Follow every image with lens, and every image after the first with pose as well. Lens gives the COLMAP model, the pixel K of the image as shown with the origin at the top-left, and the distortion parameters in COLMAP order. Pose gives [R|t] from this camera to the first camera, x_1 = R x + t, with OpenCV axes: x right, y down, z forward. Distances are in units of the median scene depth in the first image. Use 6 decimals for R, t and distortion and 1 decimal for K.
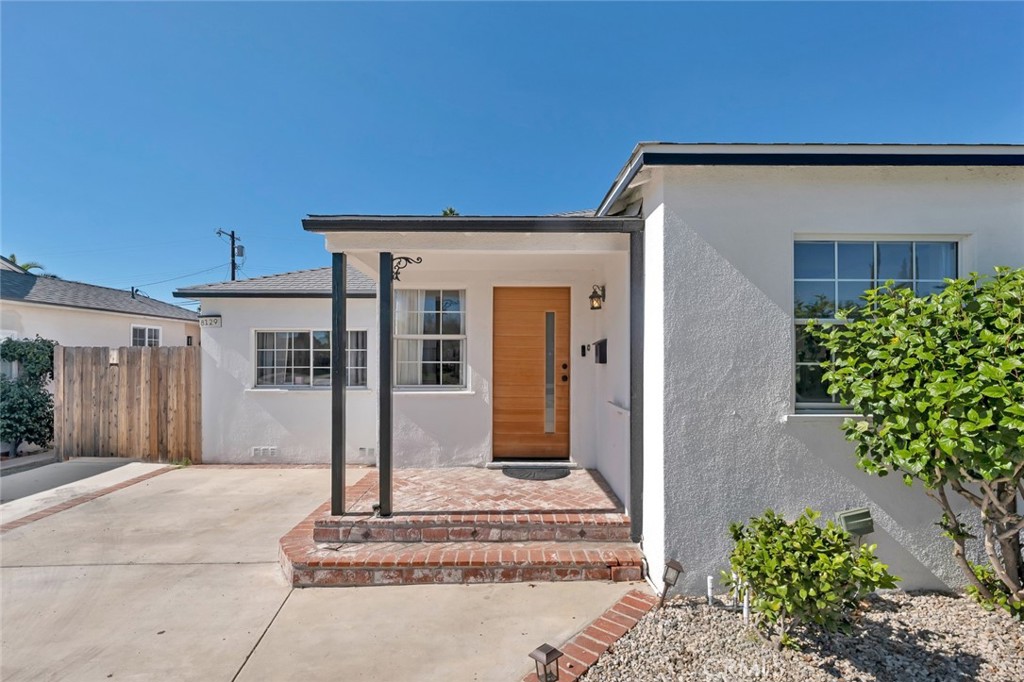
lens RADIAL K [[430.7, 0, 511.8], [0, 430.7, 353.4], [0, 0, 1]] dist [0.001087, 0.000275]
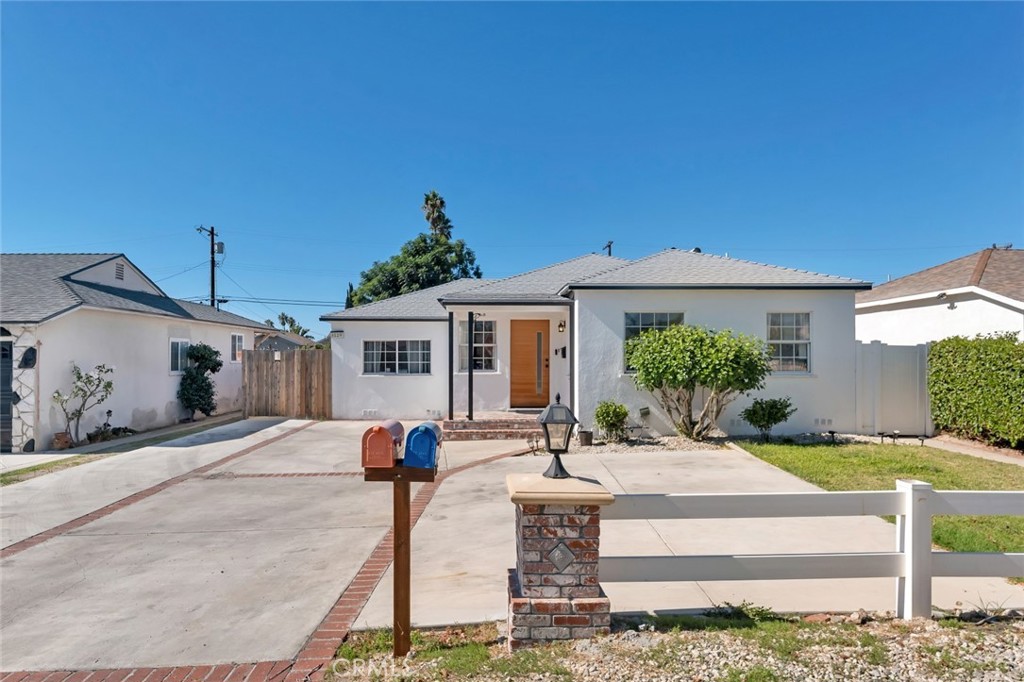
lens RADIAL K [[524.5, 0, 500.8], [0, 524.5, 356.6], [0, 0, 1]] dist [0.001161, 0.000281]
pose [[0.999996, -0.001782, 0.002408, -0.091750], [0.001774, 0.999993, 0.003197, 0.006384], [-0.002413, -0.003193, 0.999992, -1.376656]]
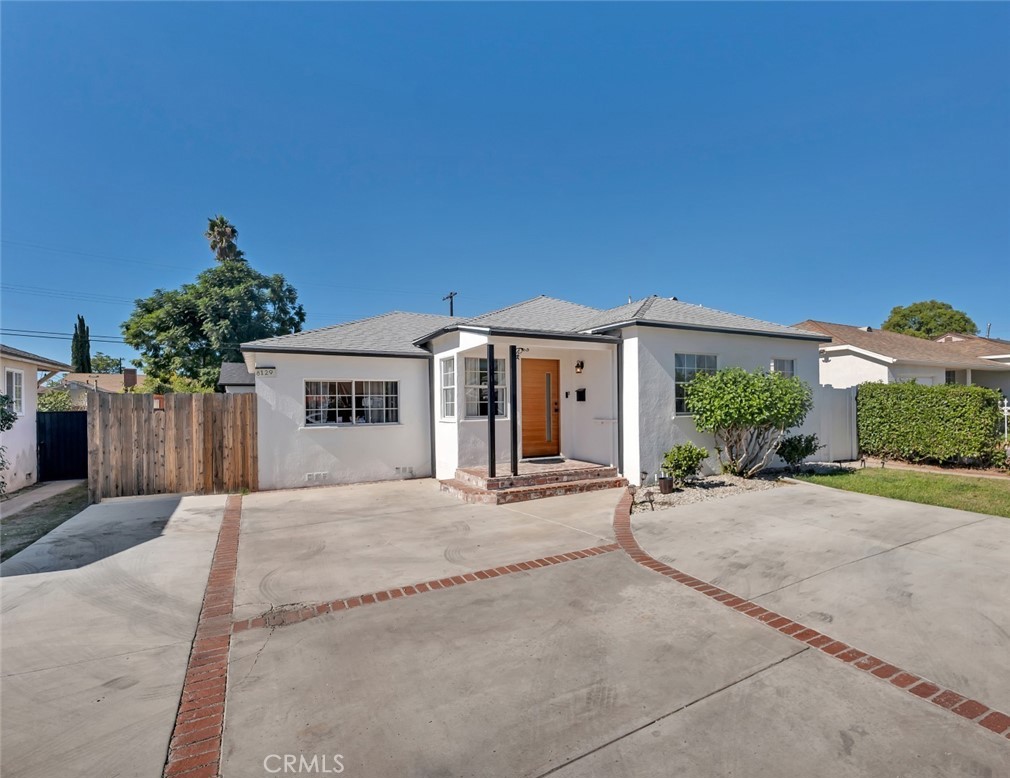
lens RADIAL K [[484.4, 0, 542.4], [0, 484.4, 403.6], [0, 0, 1]] dist [0.002772, 0.000053]
pose [[0.877379, -0.010585, 0.479681, -0.890378], [0.010195, 0.999942, 0.003417, 0.022257], [-0.479689, 0.001893, 0.877437, -0.741131]]
